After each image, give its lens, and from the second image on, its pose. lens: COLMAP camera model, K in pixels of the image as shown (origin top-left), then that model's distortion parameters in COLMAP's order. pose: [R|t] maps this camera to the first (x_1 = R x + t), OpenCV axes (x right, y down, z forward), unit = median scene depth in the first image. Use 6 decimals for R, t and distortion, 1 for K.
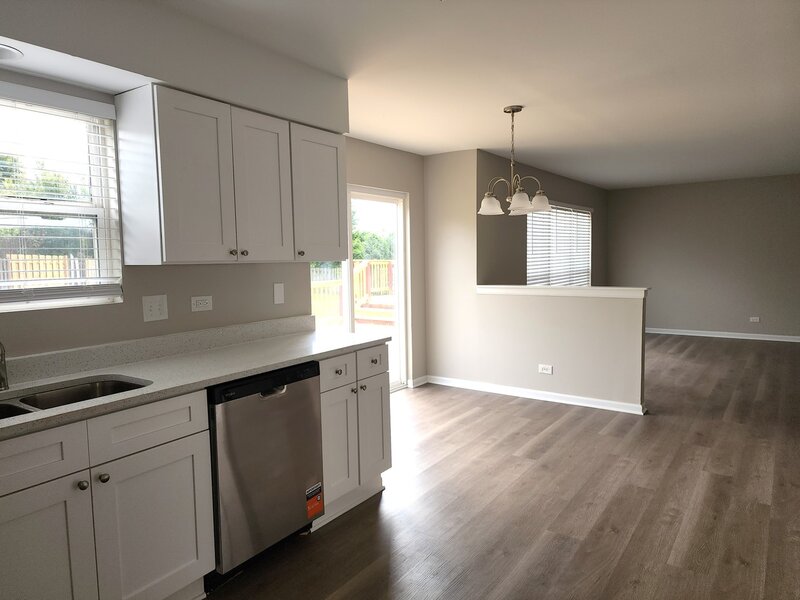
lens RADIAL K [[537.4, 0, 393.9], [0, 537.4, 294.9], [0, 0, 1]] dist [0.057908, -0.040817]
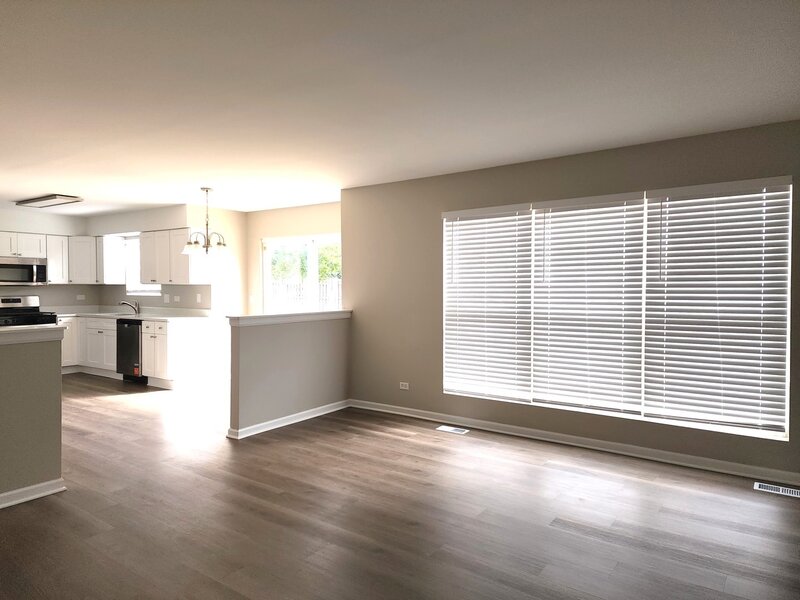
lens RADIAL K [[537.4, 0, 401.8], [0, 537.4, 289.4], [0, 0, 1]] dist [0.057908, -0.040817]
pose [[0.004108, 0.028241, -0.999593, 2.592017], [-0.072767, 0.996960, 0.027867, -0.205367], [0.997340, 0.072623, 0.006150, 2.260277]]
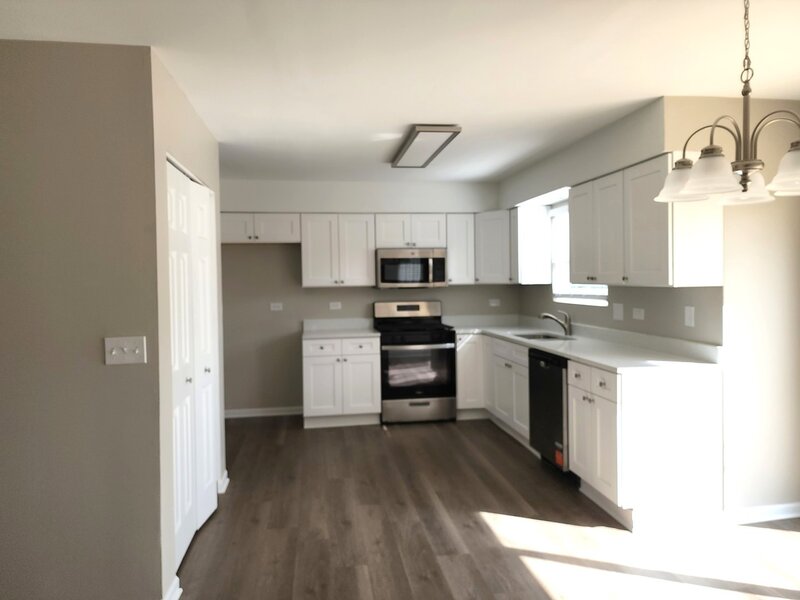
lens RADIAL K [[537.4, 0, 386.2], [0, 537.4, 291.3], [0, 0, 1]] dist [0.057908, -0.040817]
pose [[-0.729650, 0.044538, -0.682368, 1.106370], [-0.020304, 0.996026, 0.086721, -0.155843], [0.683519, 0.077130, -0.725846, 1.643867]]
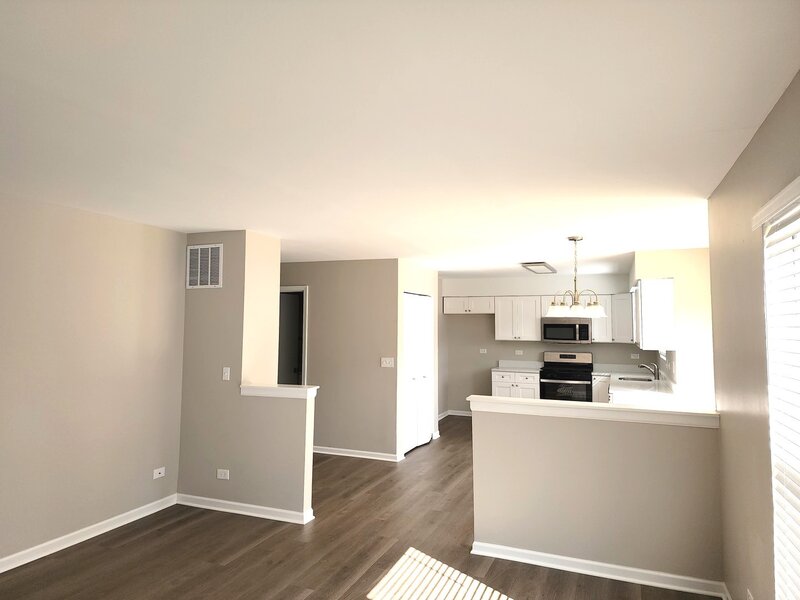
lens RADIAL K [[537.4, 0, 395.2], [0, 537.4, 291.7], [0, 0, 1]] dist [0.057908, -0.040817]
pose [[-0.973027, -0.006068, -0.230610, 1.353442], [-0.009305, 0.999873, 0.012951, -0.332203], [0.230502, 0.014748, -0.972960, 3.110560]]
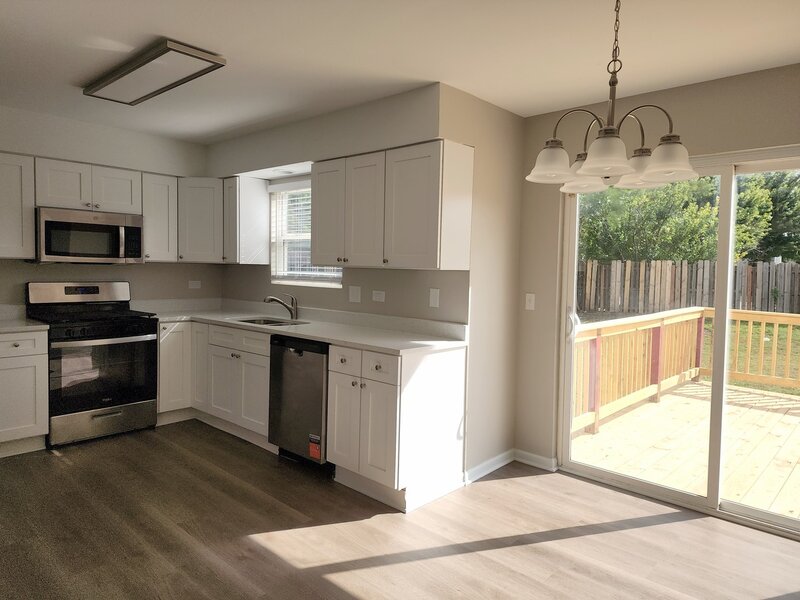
lens RADIAL K [[537.4, 0, 389.7], [0, 537.4, 293.2], [0, 0, 1]] dist [0.057908, -0.040817]
pose [[-0.145411, 0.064652, -0.987257, 1.073359], [-0.091241, 0.992734, 0.078449, -0.109307], [0.985155, 0.101486, -0.138456, 1.288467]]
